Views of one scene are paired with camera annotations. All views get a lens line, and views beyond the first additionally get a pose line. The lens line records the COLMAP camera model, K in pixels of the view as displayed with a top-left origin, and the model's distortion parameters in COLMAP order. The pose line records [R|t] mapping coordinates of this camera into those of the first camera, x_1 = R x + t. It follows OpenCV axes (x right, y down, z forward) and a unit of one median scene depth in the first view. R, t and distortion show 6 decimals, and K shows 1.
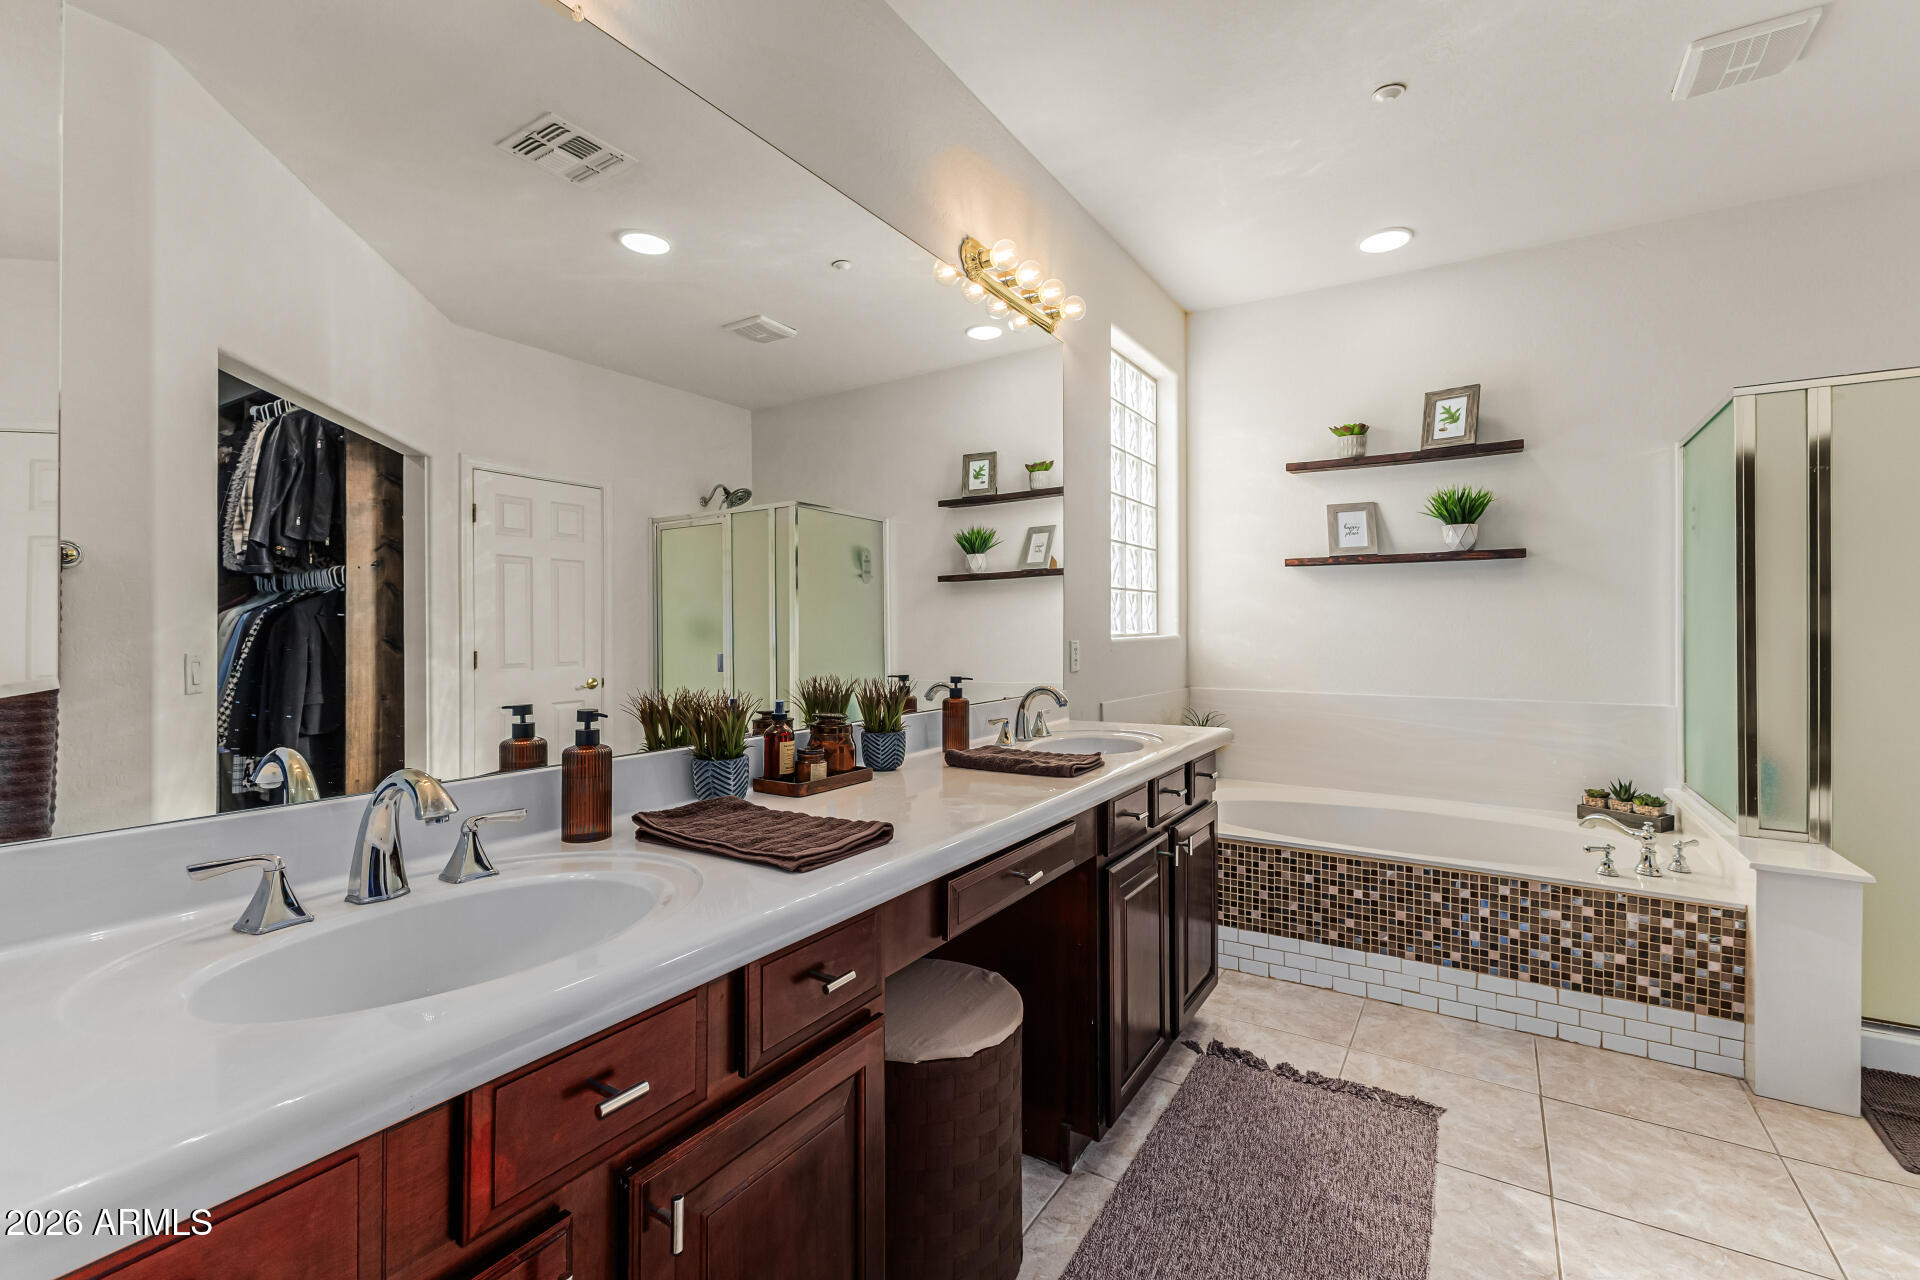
lens RADIAL K [[832.4, 0, 963.4], [0, 832.4, 631.8], [0, 0, 1]] dist [0.007158, -0.001110]
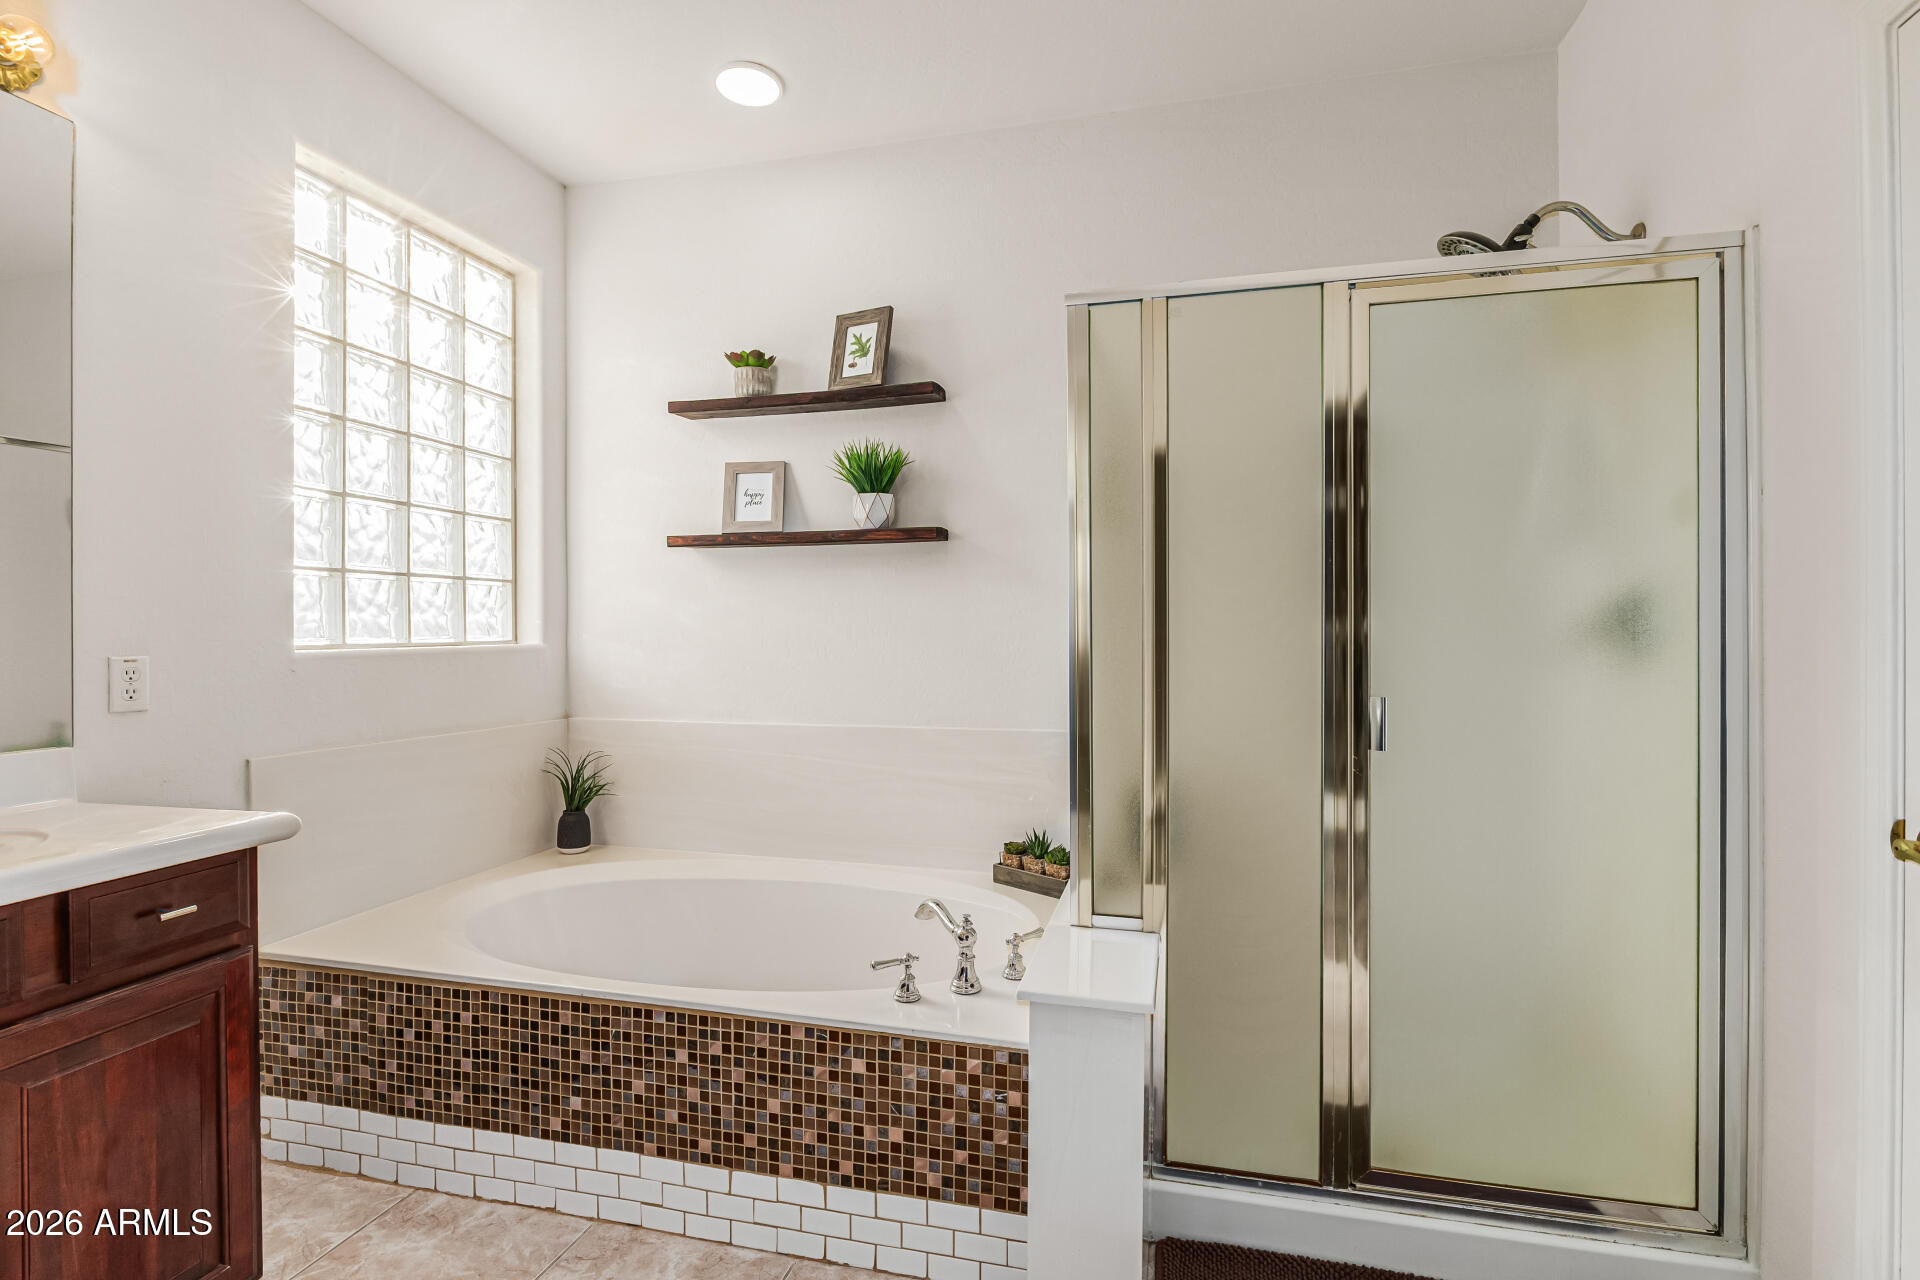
lens RADIAL K [[911.3, 0, 955.1], [0, 911.3, 636.0], [0, 0, 1]] dist [-0.015094, 0.000537]
pose [[0.949201, -0.003174, 0.314654, 0.514445], [0.003518, 0.999994, -0.000527, -0.001271], [-0.314651, 0.001607, 0.949206, 0.259425]]
